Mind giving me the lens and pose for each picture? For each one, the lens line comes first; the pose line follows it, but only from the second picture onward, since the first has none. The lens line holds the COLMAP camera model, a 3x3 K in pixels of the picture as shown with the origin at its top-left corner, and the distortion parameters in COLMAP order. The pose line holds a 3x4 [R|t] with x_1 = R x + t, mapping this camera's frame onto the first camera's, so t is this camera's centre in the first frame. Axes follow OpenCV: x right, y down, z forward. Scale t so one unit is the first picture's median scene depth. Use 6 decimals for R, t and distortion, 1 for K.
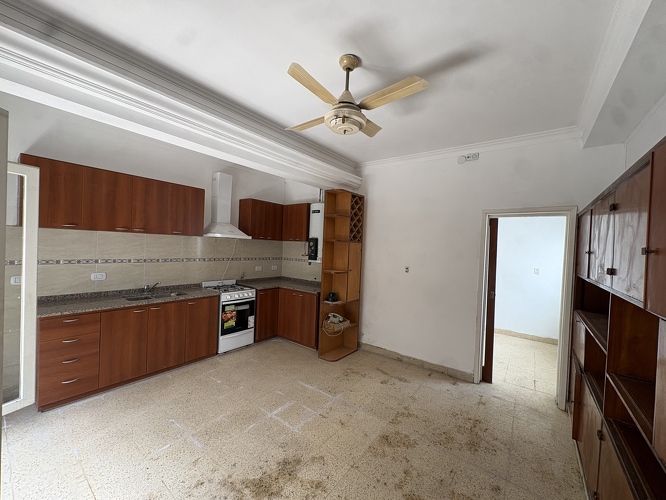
lens RADIAL K [[265.3, 0, 333.8], [0, 265.3, 250.3], [0, 0, 1]] dist [-0.000168, 0.000201]
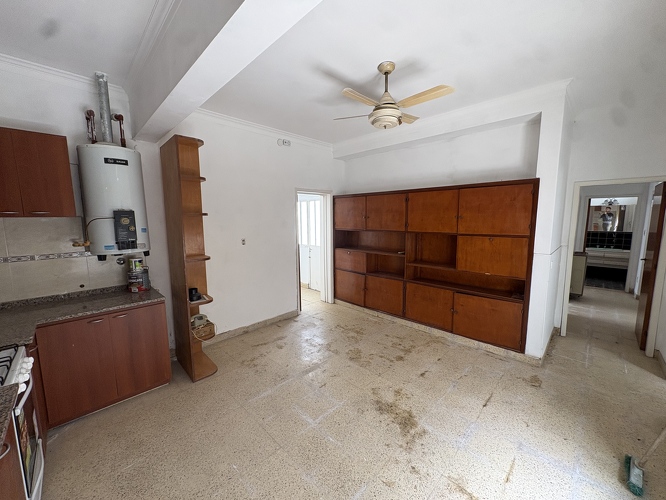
lens RADIAL K [[265.3, 0, 333.8], [0, 265.3, 248.9], [0, 0, 1]] dist [-0.000168, 0.000201]
pose [[0.134504, -0.159630, 0.977971, -0.733388], [0.027230, 0.987162, 0.157385, -0.052765], [-0.990539, 0.005461, 0.137124, 0.613103]]
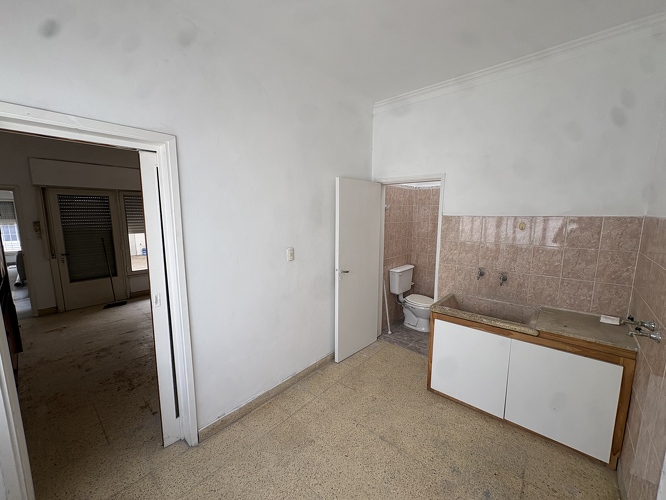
lens RADIAL K [[265.3, 0, 332.5], [0, 265.3, 251.2], [0, 0, 1]] dist [-0.000168, 0.000201]
pose [[-0.069723, 0.101009, -0.992439, 1.094354], [-0.022458, 0.994449, 0.102791, 0.003696], [0.997314, 0.029455, -0.067067, 1.382132]]
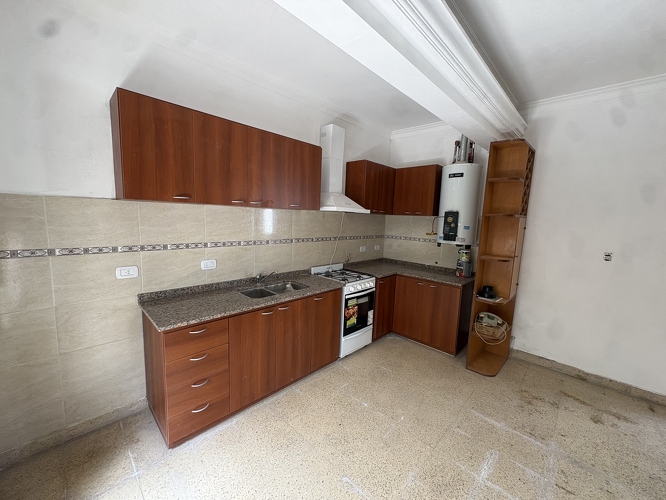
lens RADIAL K [[265.3, 0, 334.4], [0, 265.3, 250.5], [0, 0, 1]] dist [-0.000168, 0.000201]
pose [[0.992790, 0.010644, -0.119396, -0.400445], [0.002153, 0.994306, 0.106543, -0.021801], [0.119850, -0.106031, 0.987114, 0.265009]]
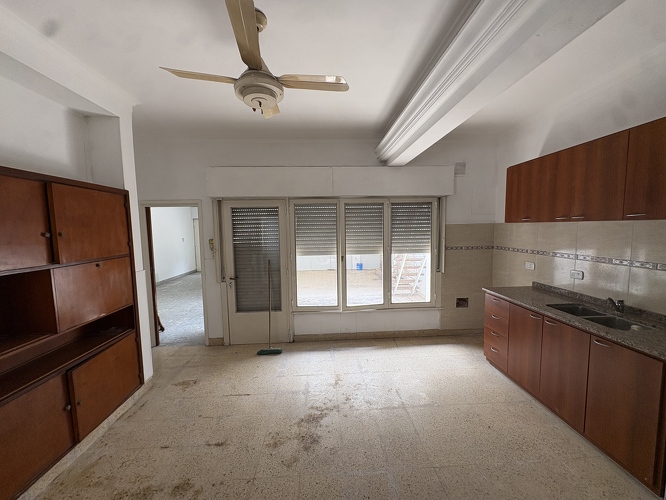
lens RADIAL K [[265.3, 0, 332.9], [0, 265.3, 249.1], [0, 0, 1]] dist [-0.000168, 0.000201]
pose [[-0.767765, 0.024790, -0.640252, 0.248838], [-0.024501, 0.997384, 0.067999, -0.021563], [0.640263, 0.067894, -0.765149, 1.064452]]
